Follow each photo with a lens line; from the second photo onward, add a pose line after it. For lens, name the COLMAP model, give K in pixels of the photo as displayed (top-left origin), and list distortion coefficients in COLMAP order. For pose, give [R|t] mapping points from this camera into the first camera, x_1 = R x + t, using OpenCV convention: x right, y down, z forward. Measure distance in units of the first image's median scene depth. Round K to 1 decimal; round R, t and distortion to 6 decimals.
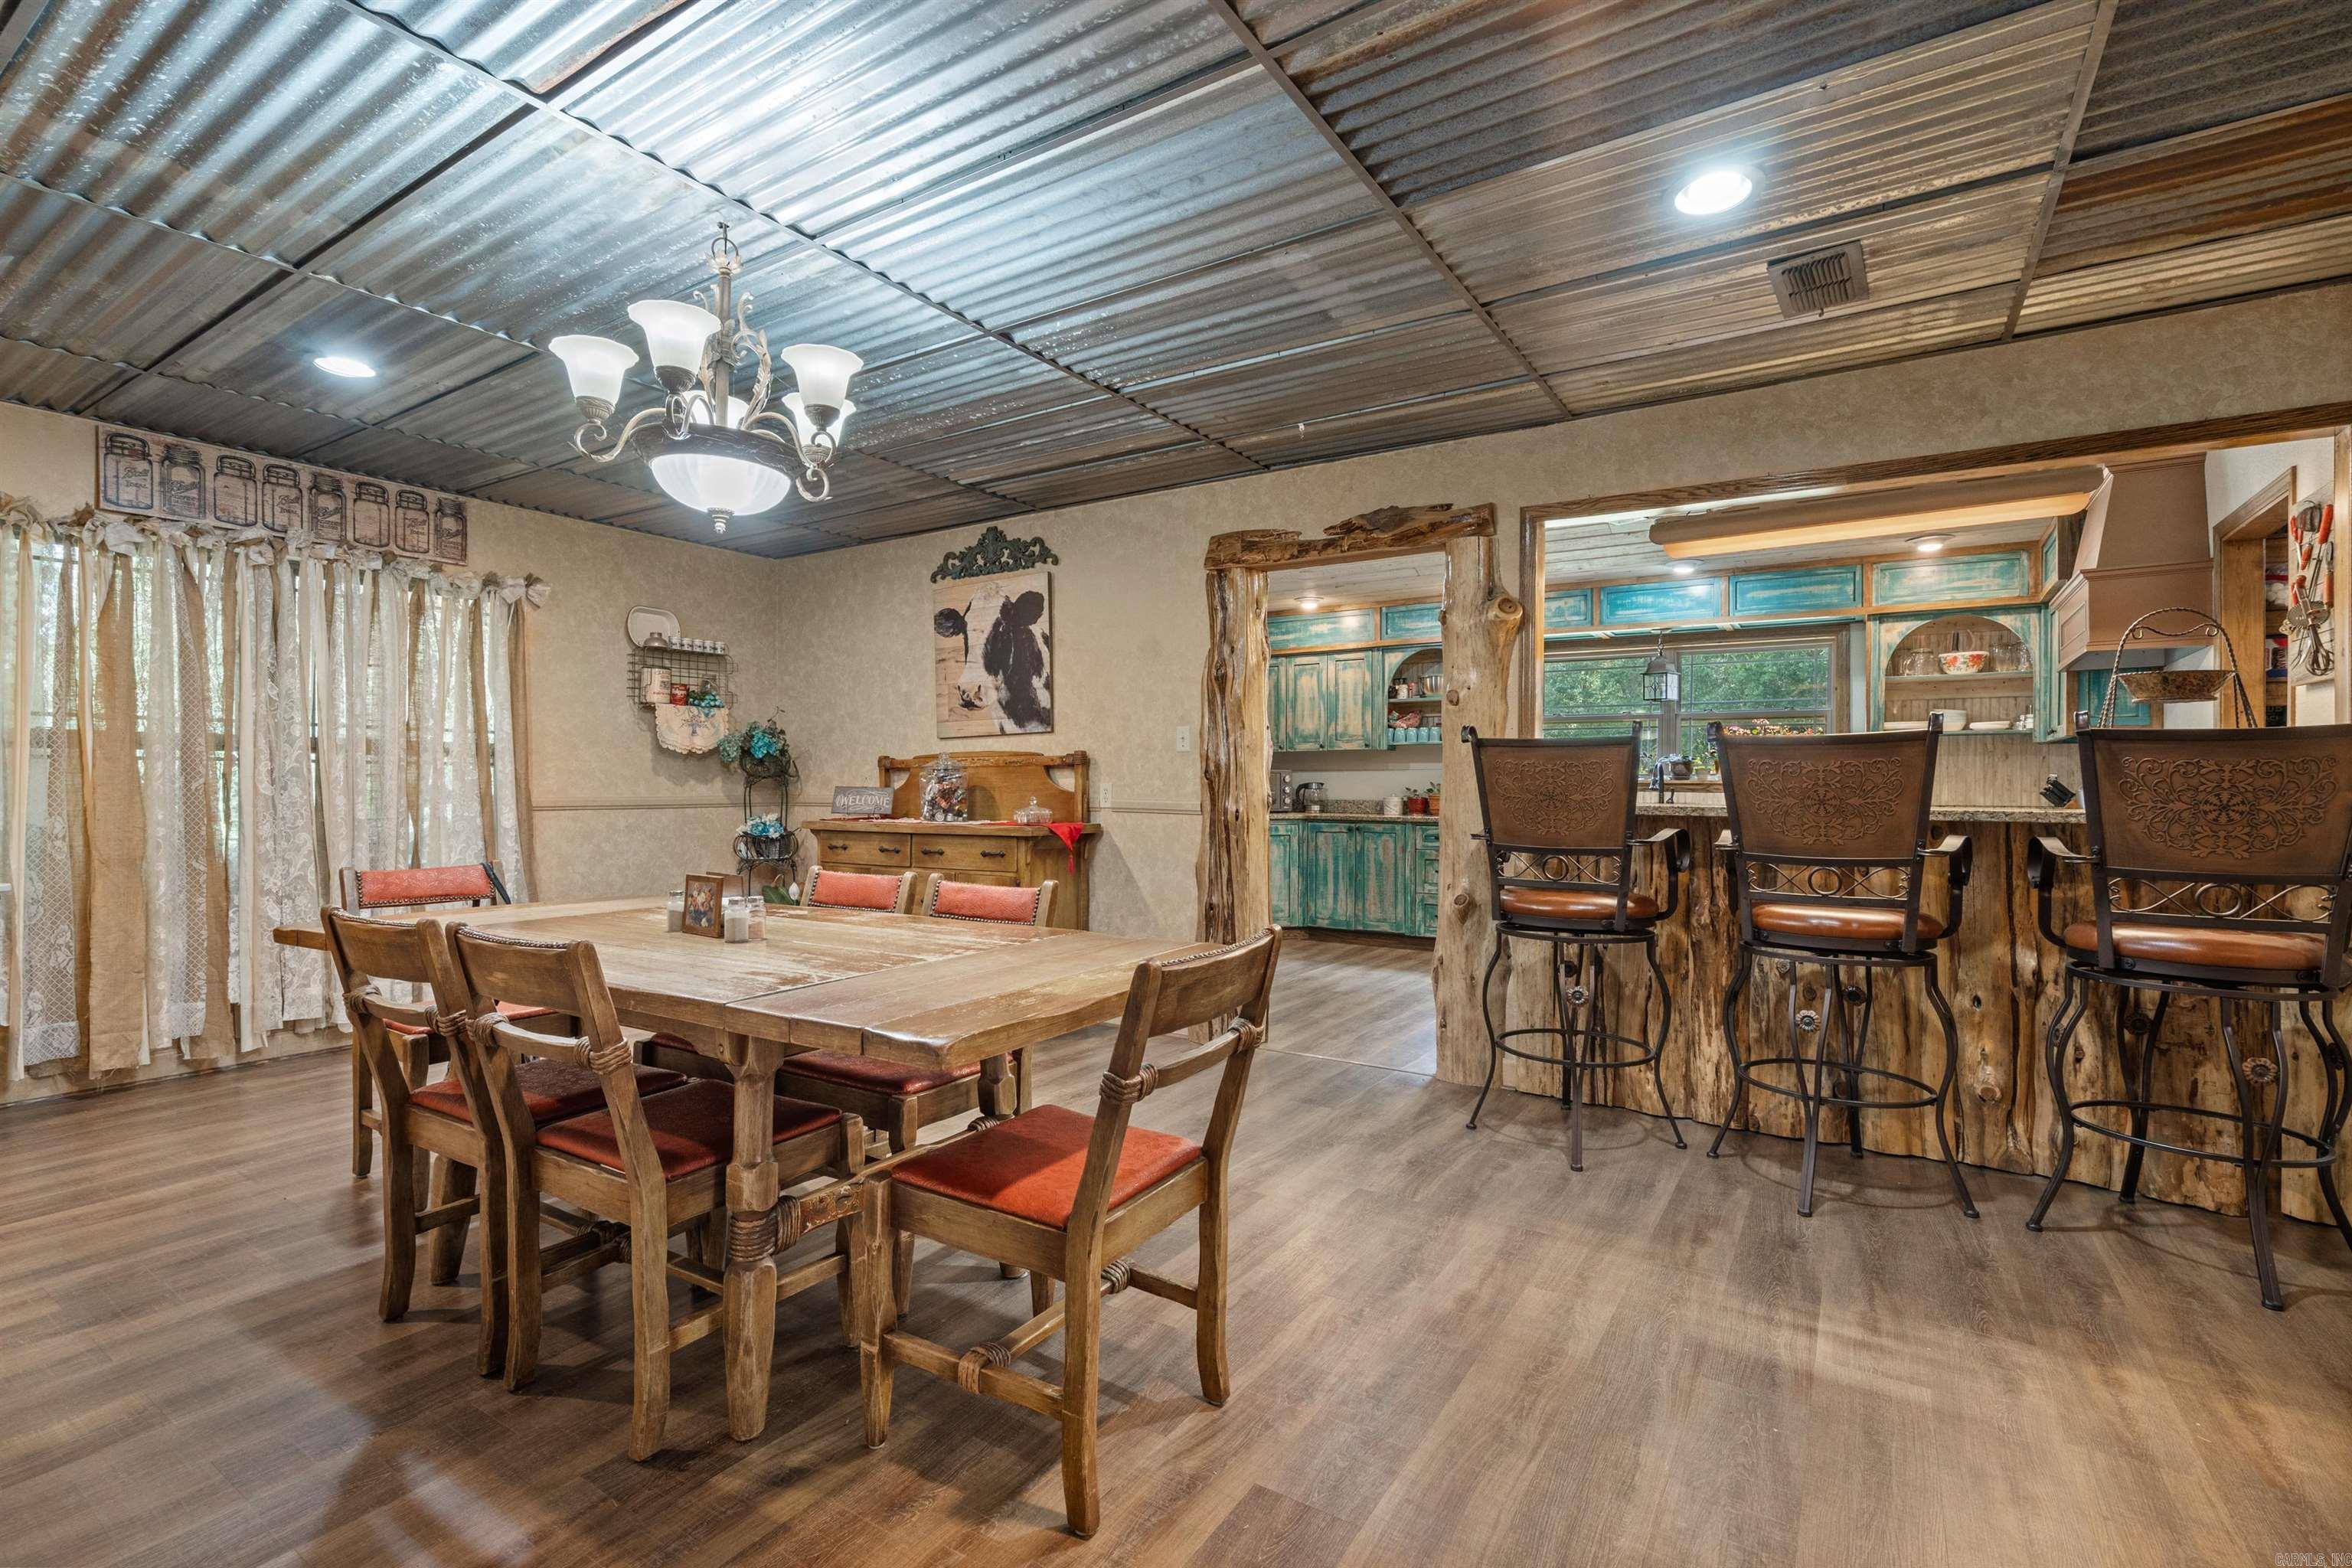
lens RADIAL K [[1068.9, 0, 1171.7], [0, 1068.9, 787.0], [0, 0, 1]] dist [-0.001822, -0.000011]
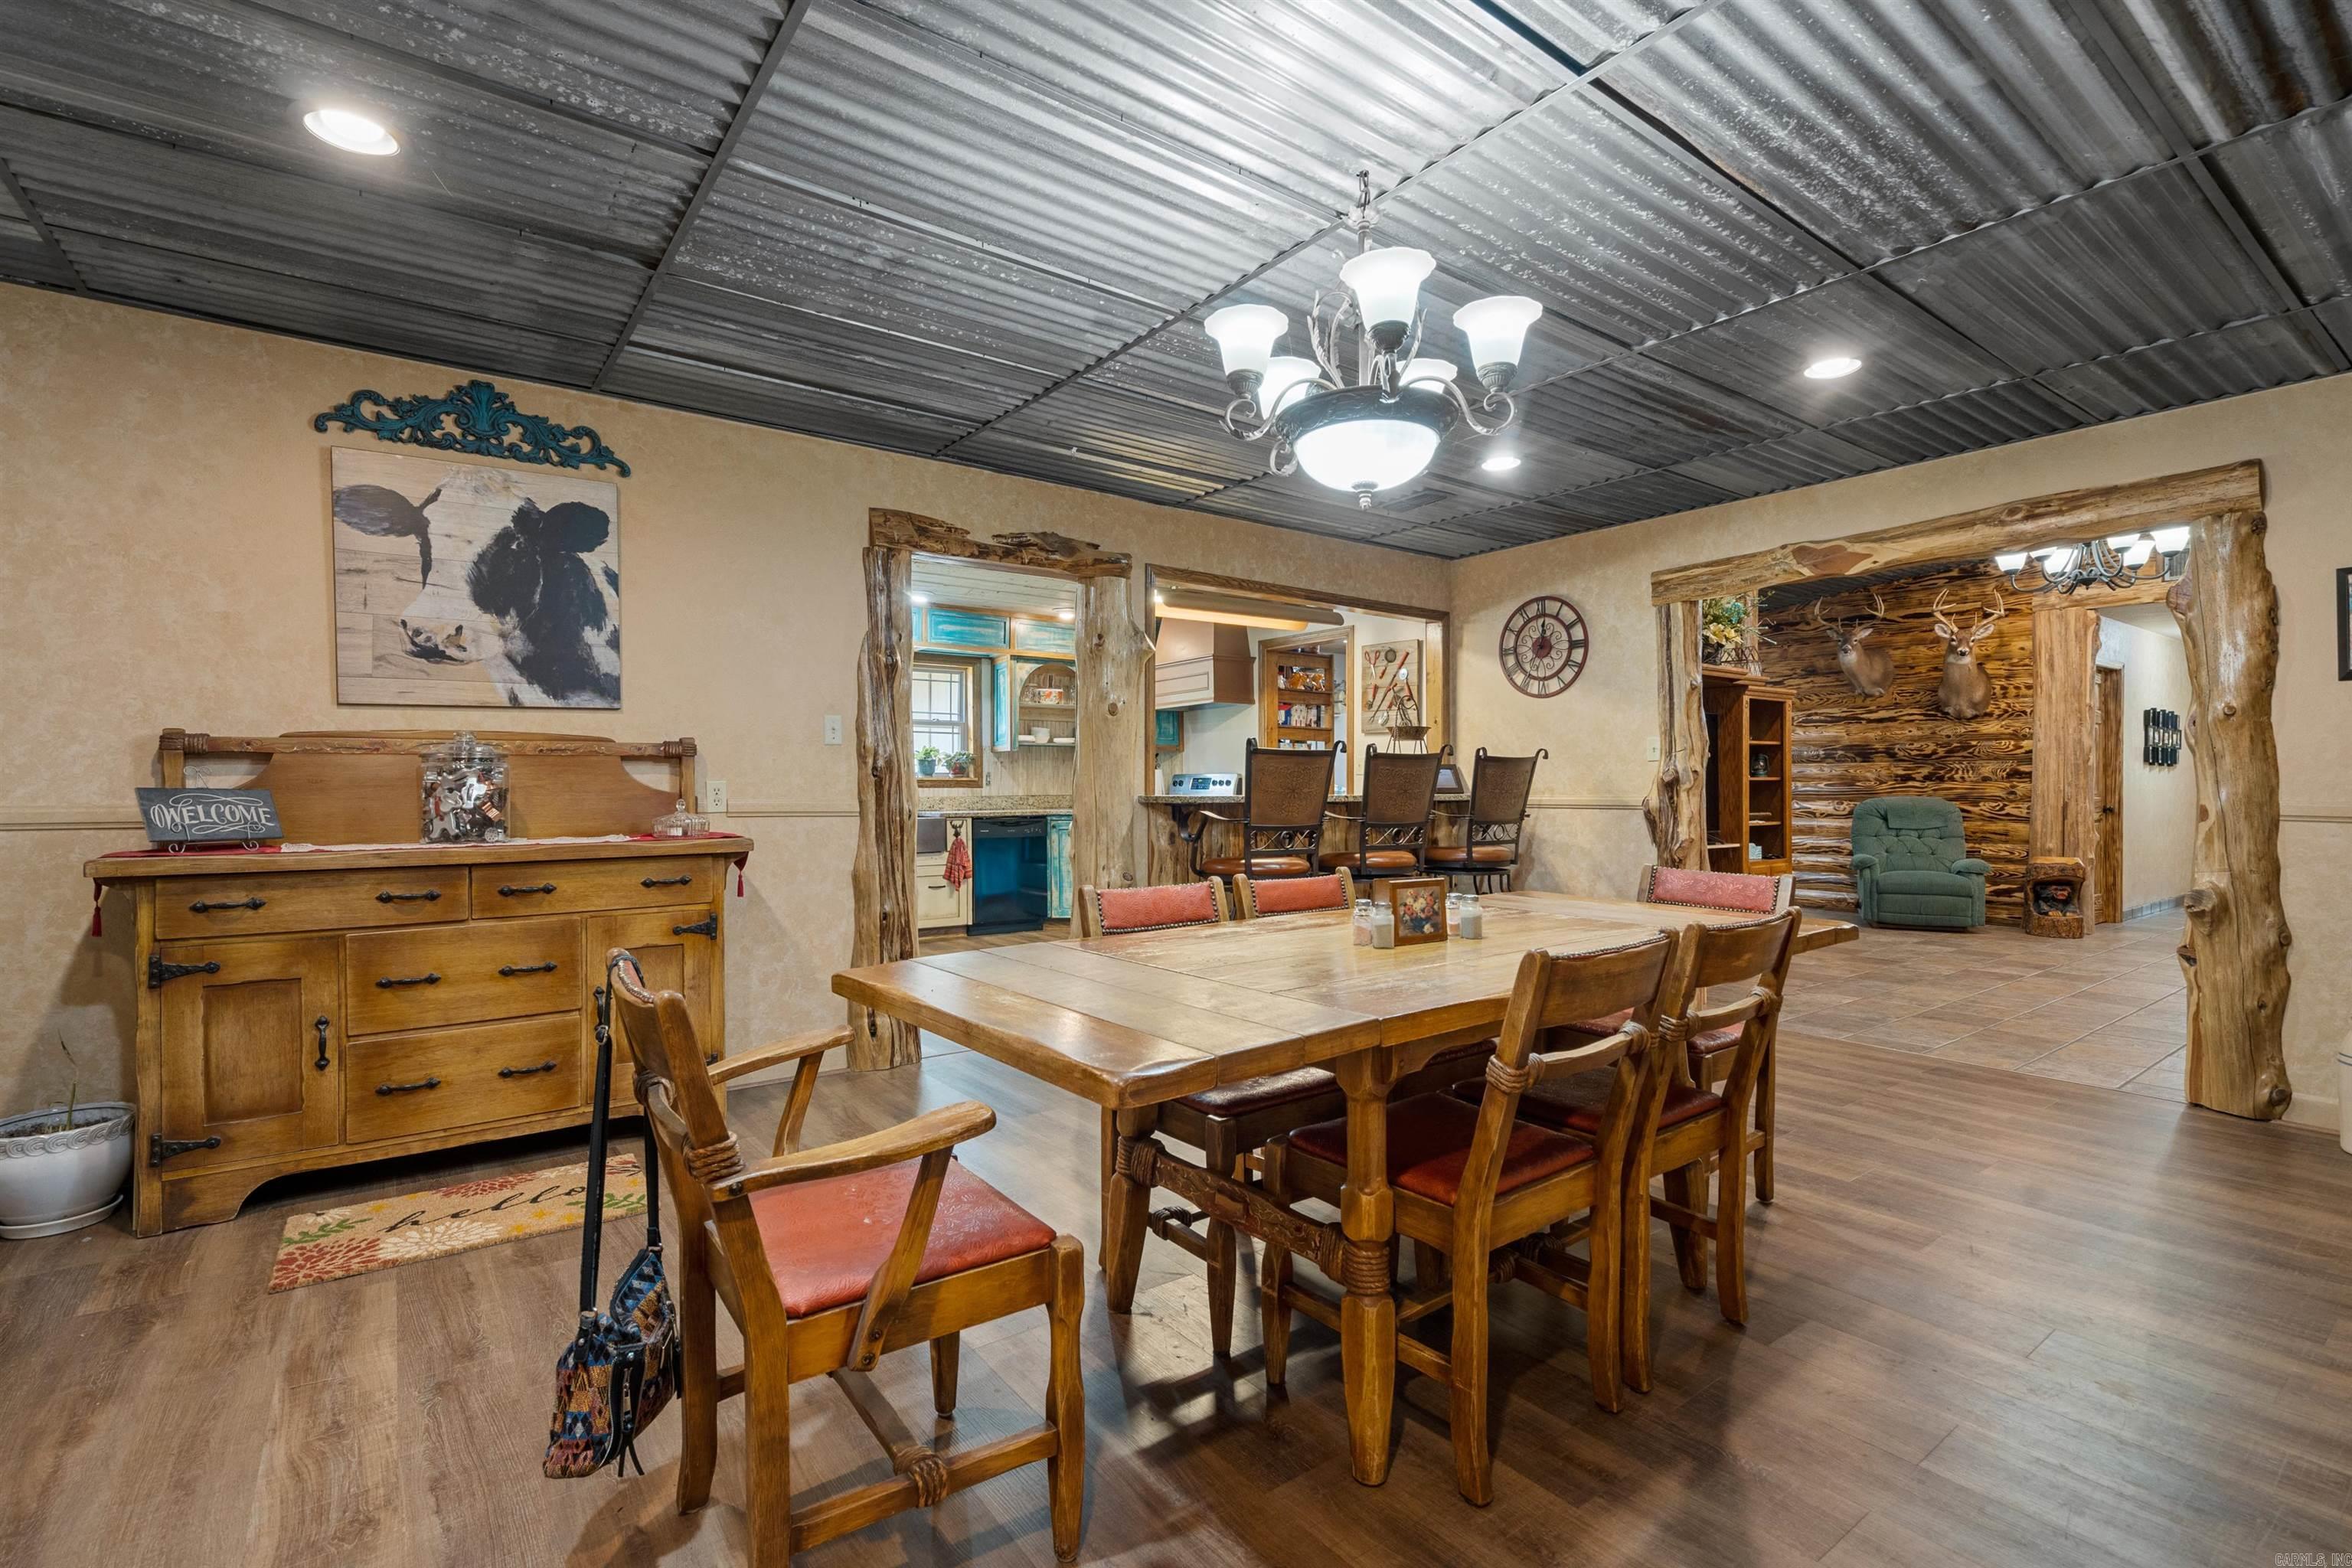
lens RADIAL K [[1064.5, 0, 1166.4], [0, 1064.5, 784.8], [0, 0, 1]] dist [0.000614, 0.001227]
pose [[0.353355, -0.005149, 0.935475, -0.634191], [0.002888, 0.999986, 0.004413, -0.002920], [-0.935485, 0.001142, 0.353365, 0.397100]]
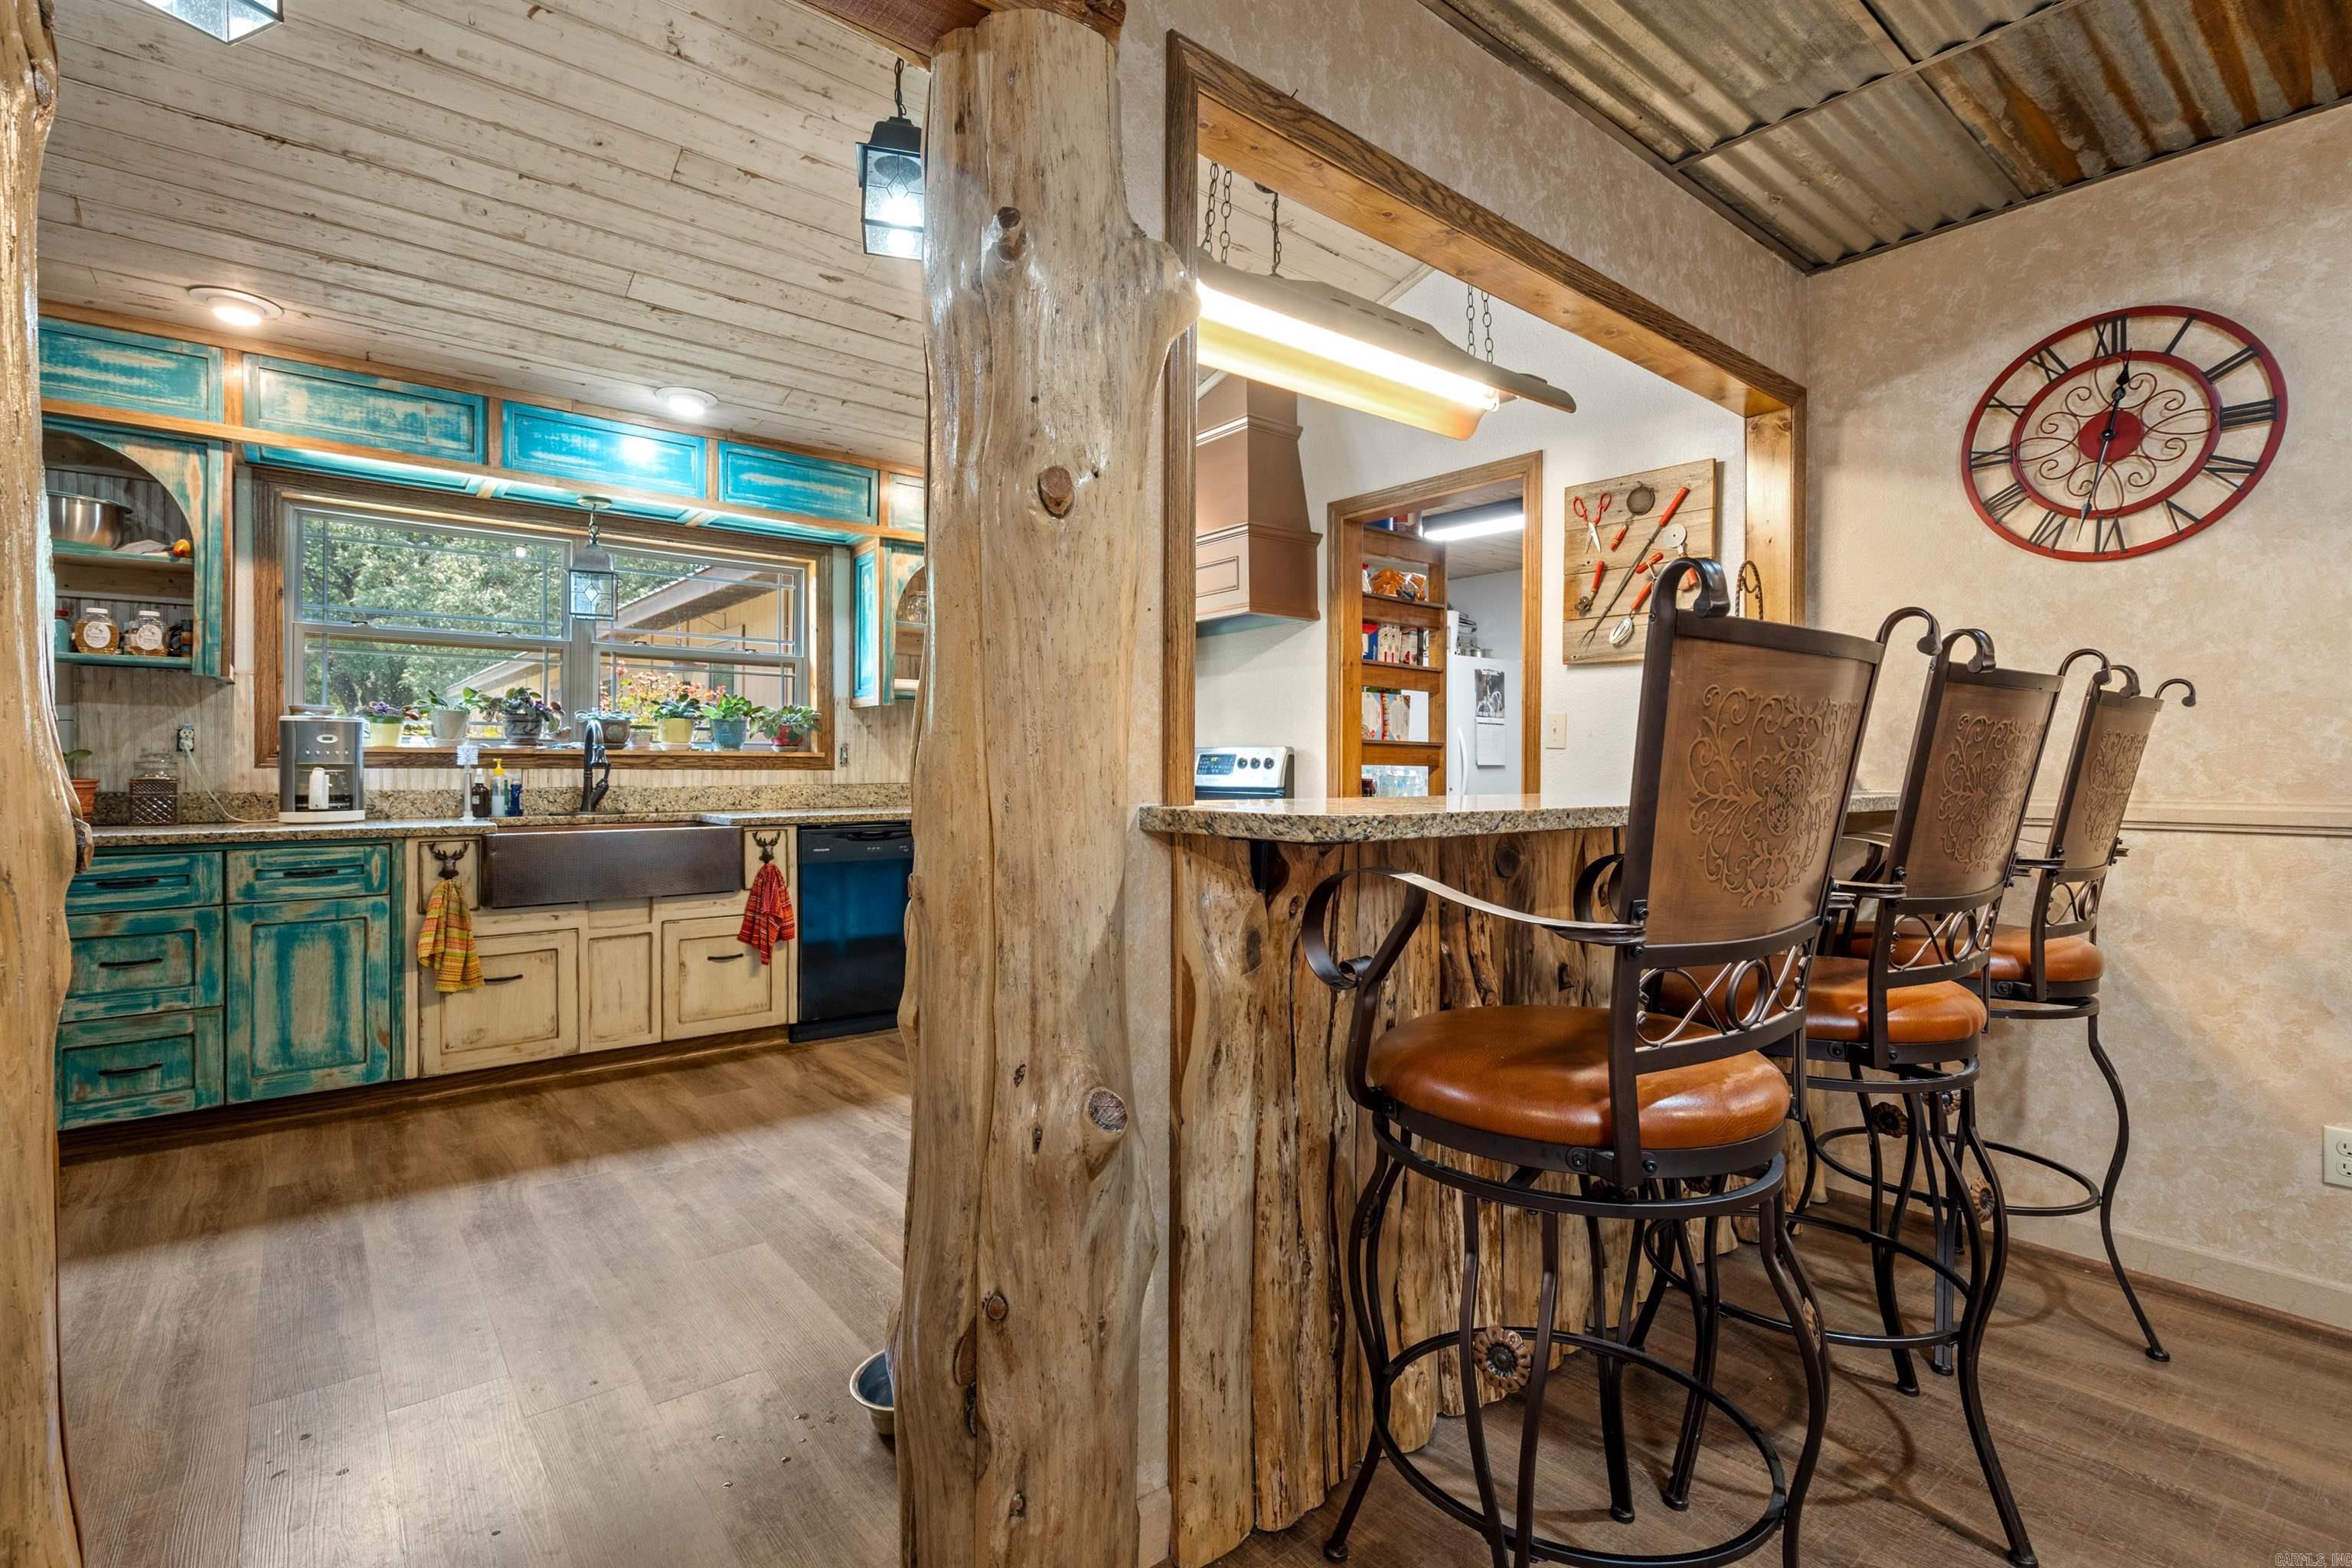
lens RADIAL K [[1071.1, 0, 1163.6], [0, 1071.1, 770.1], [0, 0, 1]] dist [-0.001169, 0.000741]
pose [[0.310524, -0.009070, 0.950522, -0.026540], [-0.001540, 0.999948, 0.010044, -0.001729], [-0.950564, -0.004583, 0.310494, 0.660518]]
